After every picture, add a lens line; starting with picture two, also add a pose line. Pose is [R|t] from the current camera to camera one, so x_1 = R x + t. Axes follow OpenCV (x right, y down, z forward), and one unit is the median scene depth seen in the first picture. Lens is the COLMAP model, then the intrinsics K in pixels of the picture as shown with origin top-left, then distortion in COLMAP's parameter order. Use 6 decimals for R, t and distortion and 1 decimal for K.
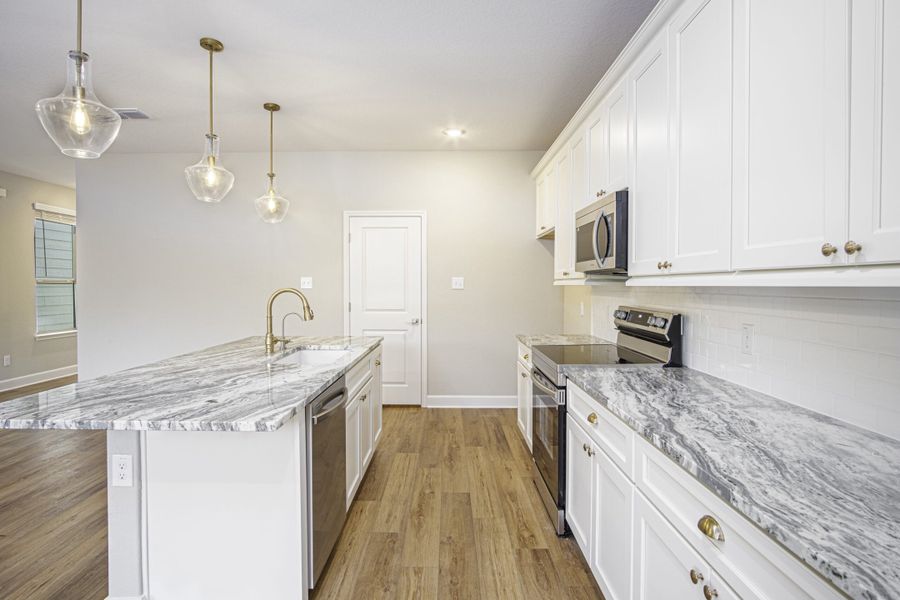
lens RADIAL K [[480.6, 0, 450.9], [0, 480.6, 297.6], [0, 0, 1]] dist [-0.005923, 0.000801]
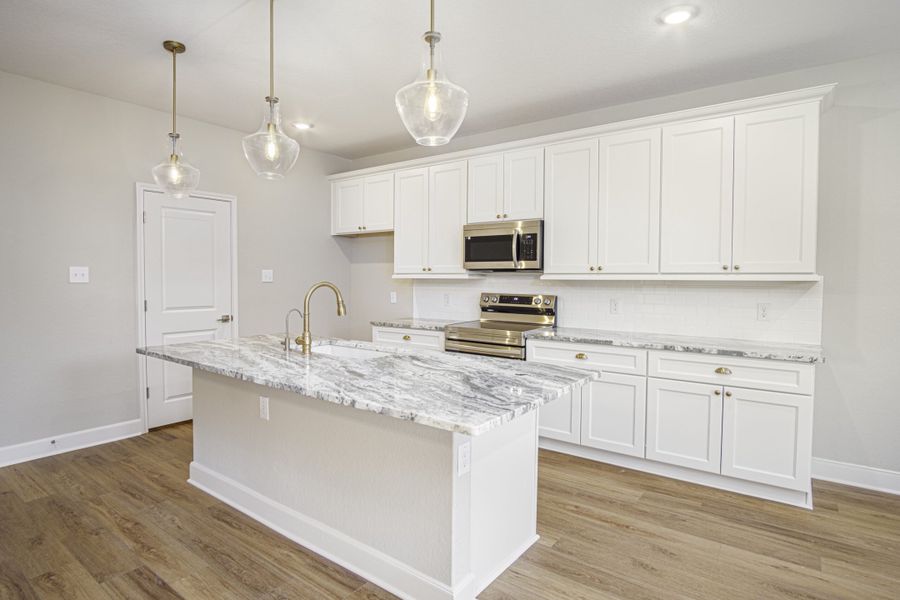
lens RADIAL K [[475.2, 0, 448.3], [0, 475.2, 319.4], [0, 0, 1]] dist [-0.019823, -0.000005]
pose [[0.601687, -0.070673, 0.795599, -0.851944], [0.018799, 0.997055, 0.074352, -0.011657], [-0.798511, -0.029780, 0.601243, 0.223659]]
